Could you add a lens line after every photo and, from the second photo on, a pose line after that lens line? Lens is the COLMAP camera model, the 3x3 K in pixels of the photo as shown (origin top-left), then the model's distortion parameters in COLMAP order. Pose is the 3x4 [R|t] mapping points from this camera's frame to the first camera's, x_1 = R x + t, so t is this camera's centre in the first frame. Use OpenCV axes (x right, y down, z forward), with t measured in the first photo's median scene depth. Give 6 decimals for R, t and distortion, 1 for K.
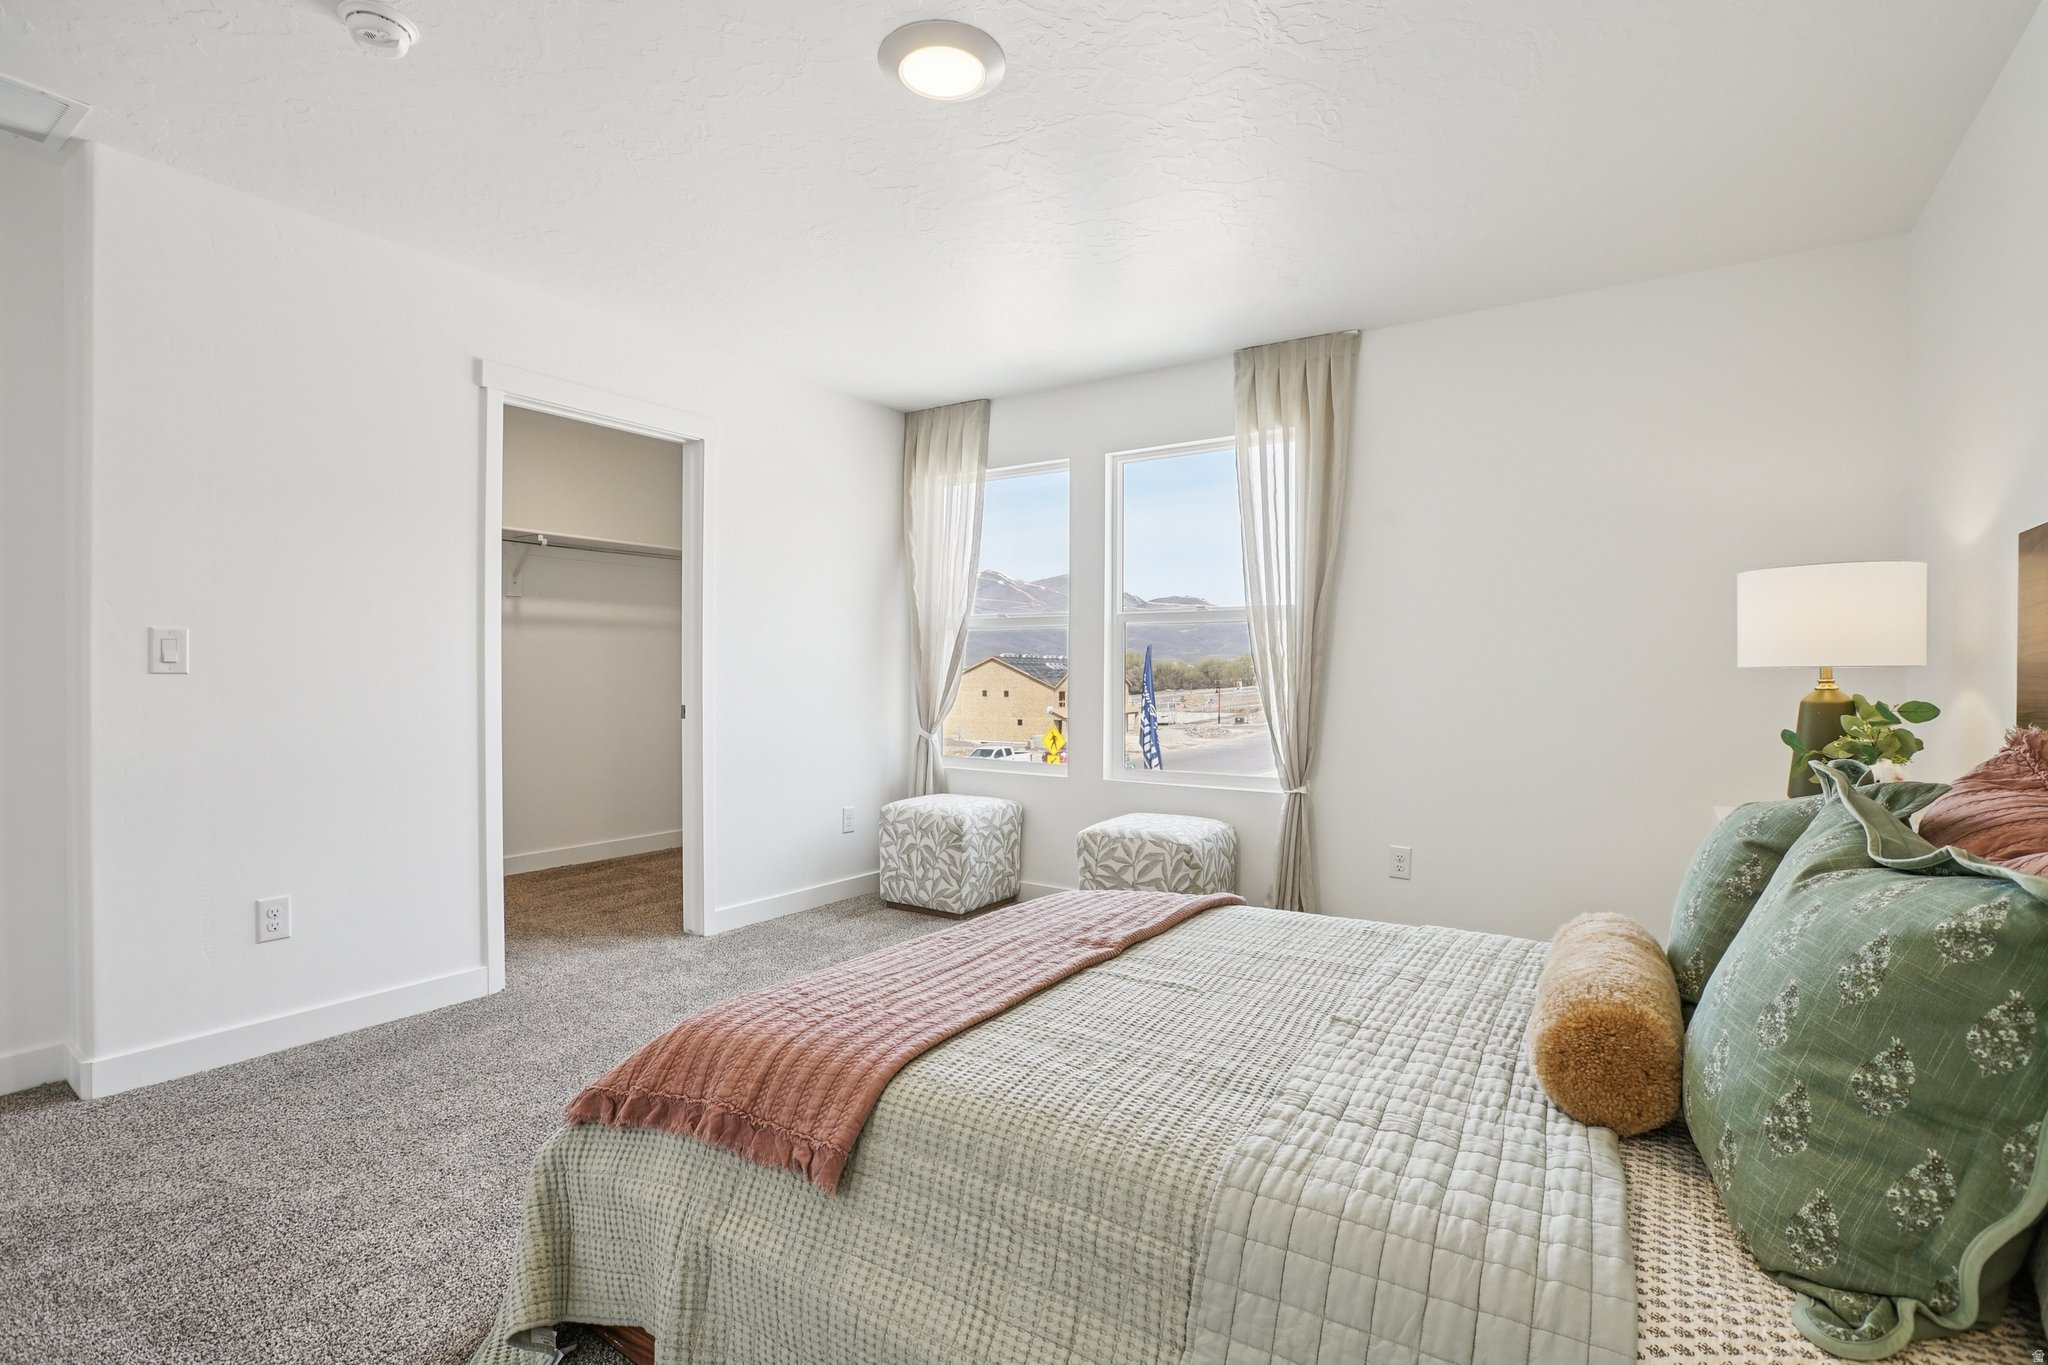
lens RADIAL K [[948.5, 0, 1030.5], [0, 948.5, 684.7], [0, 0, 1]] dist [-0.070675, 0.032444]
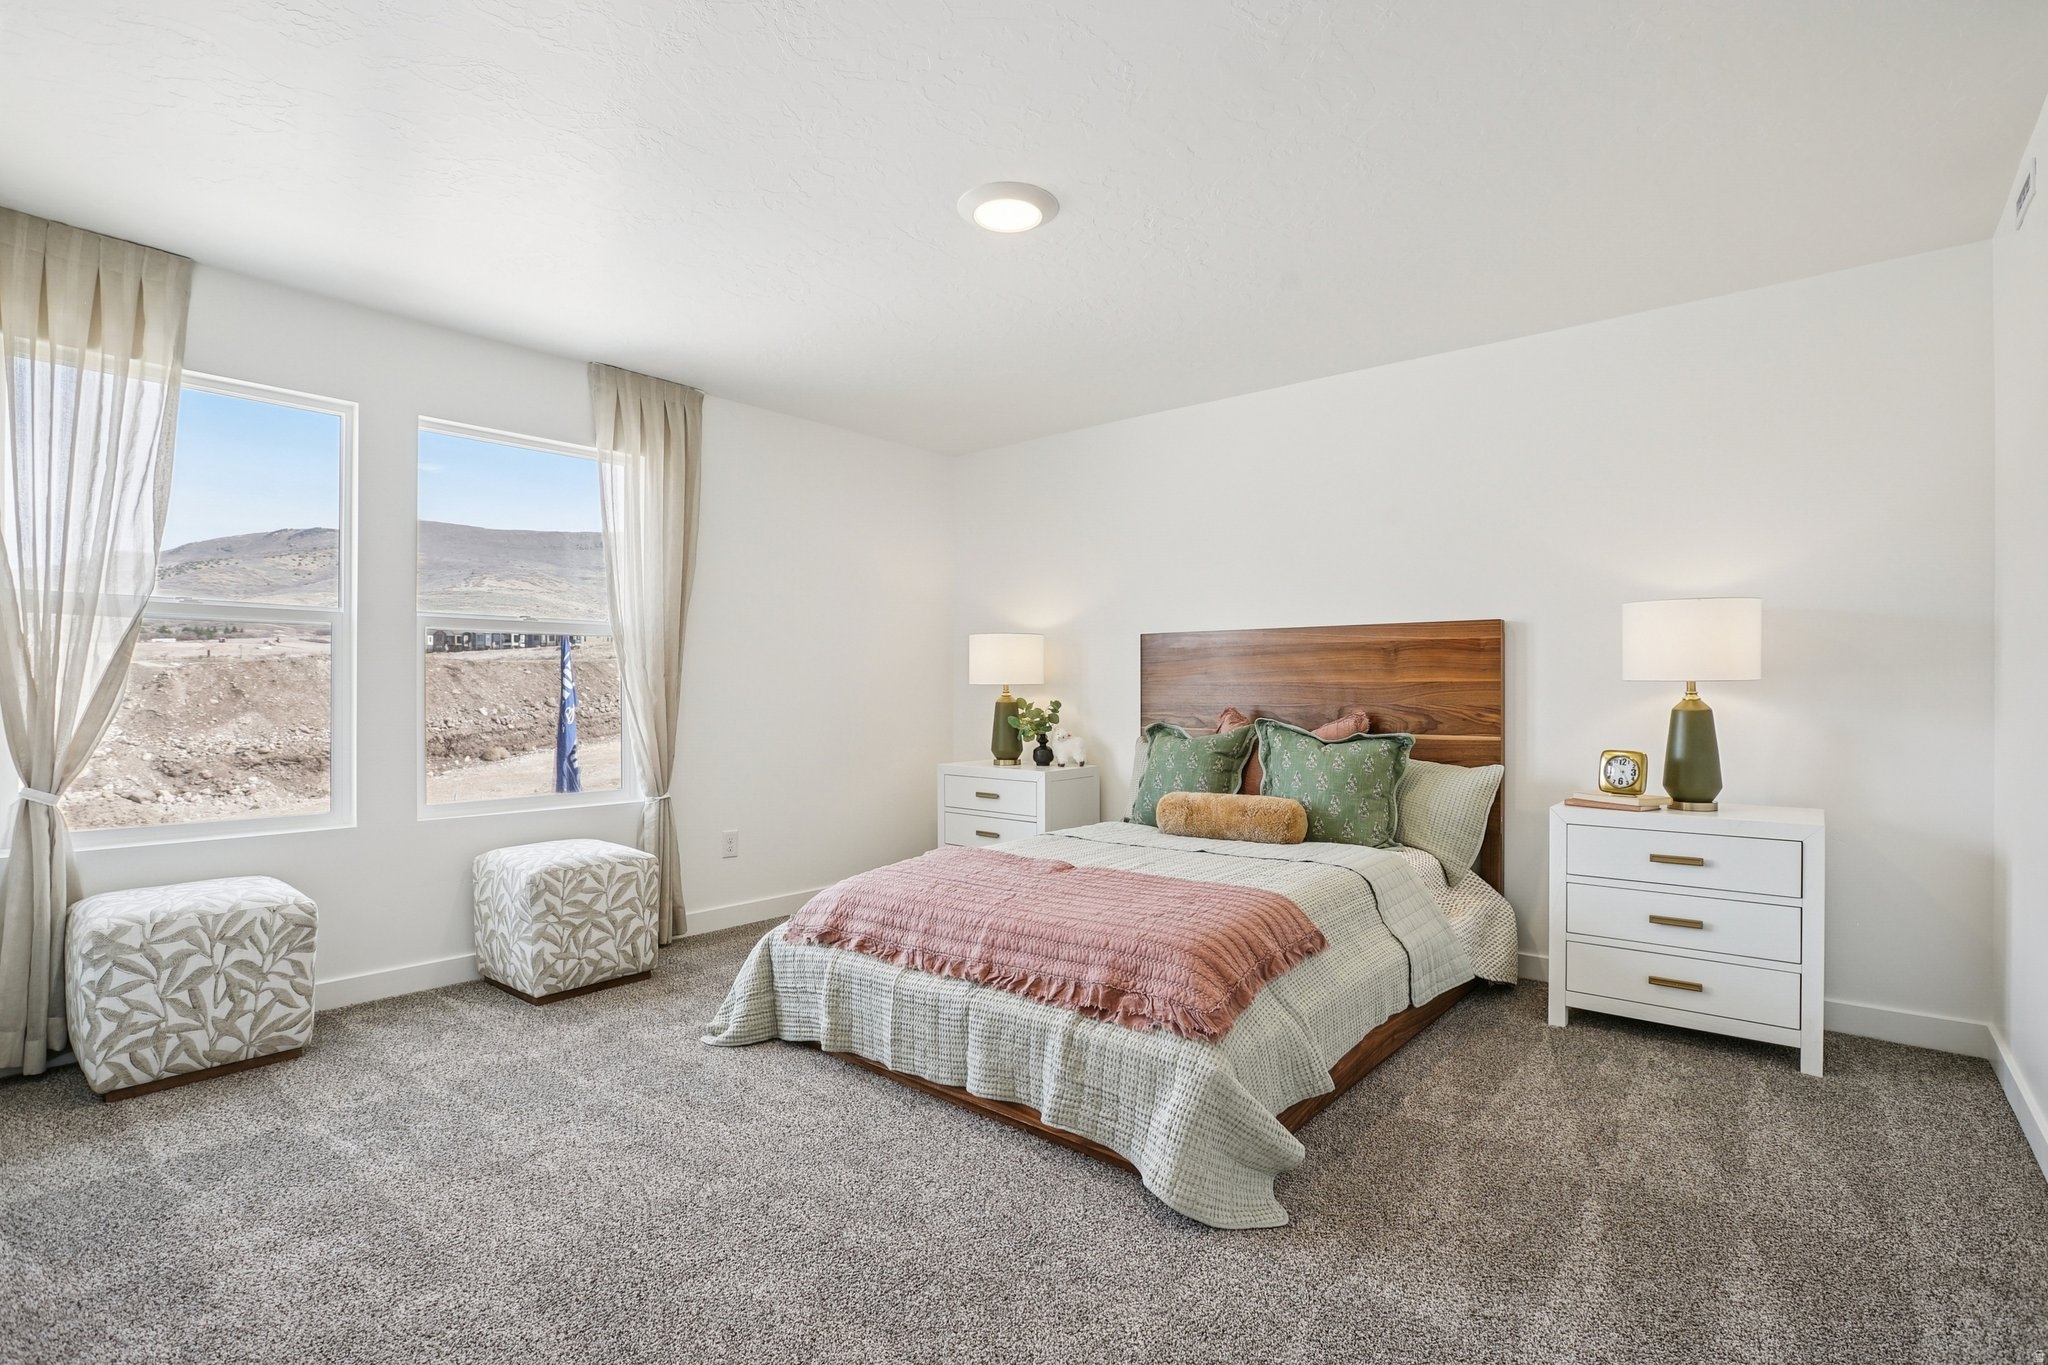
lens RADIAL K [[948.5, 0, 1030.5], [0, 948.5, 684.7], [0, 0, 1]] dist [-0.070675, 0.032444]
pose [[0.114476, -0.001569, 0.993425, -0.715014], [0.008828, 0.999961, 0.000562, -0.011996], [-0.993387, 0.008706, 0.114486, 0.437691]]
